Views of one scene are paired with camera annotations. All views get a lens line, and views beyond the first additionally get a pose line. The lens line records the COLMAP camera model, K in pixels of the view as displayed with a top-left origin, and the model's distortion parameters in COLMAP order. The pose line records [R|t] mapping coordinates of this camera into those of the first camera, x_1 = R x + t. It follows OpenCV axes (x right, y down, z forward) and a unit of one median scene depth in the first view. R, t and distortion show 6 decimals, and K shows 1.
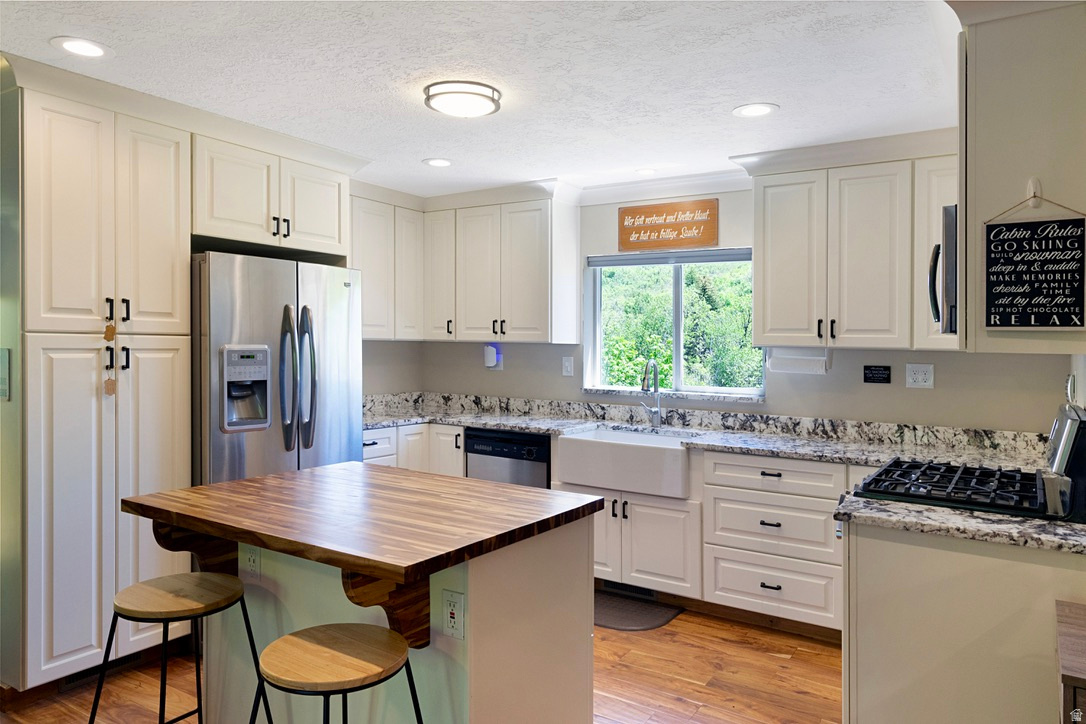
lens RADIAL K [[752.4, 0, 563.7], [0, 752.4, 348.7], [0, 0, 1]] dist [0.011055, 0.002858]
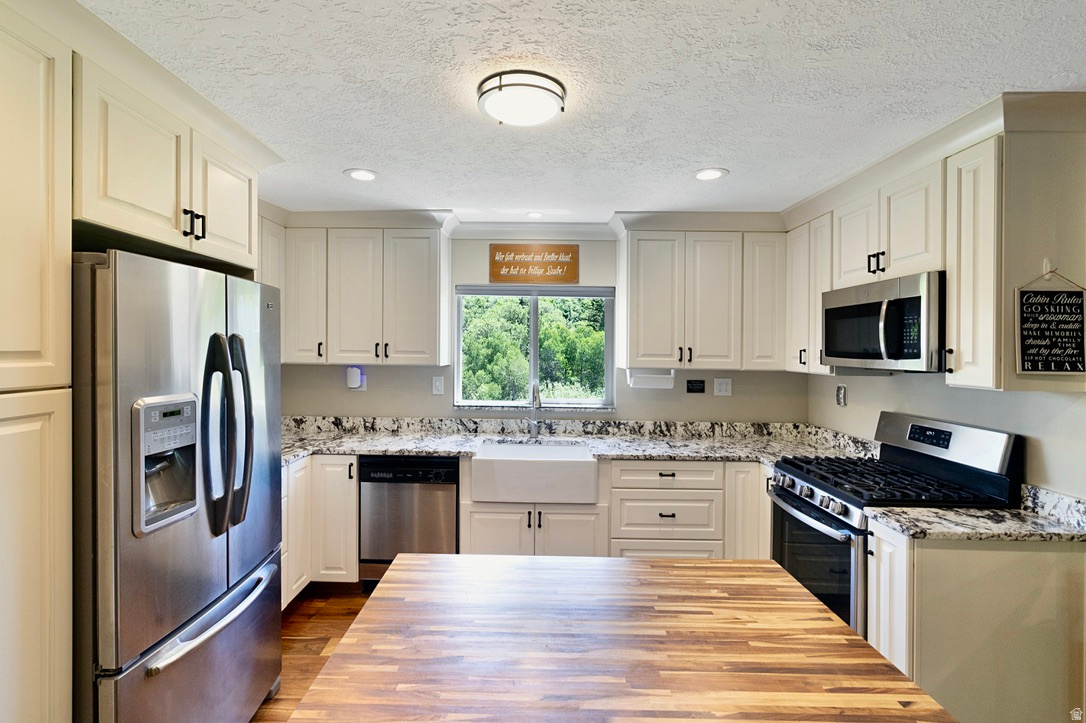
lens RADIAL K [[499.6, 0, 507.2], [0, 499.6, 345.7], [0, 0, 1]] dist [0.001604, -0.000125]
pose [[0.855704, -0.003956, 0.517450, -0.351870], [0.003321, 0.999992, 0.002153, -0.043917], [-0.517455, -0.000124, 0.855711, 0.417957]]
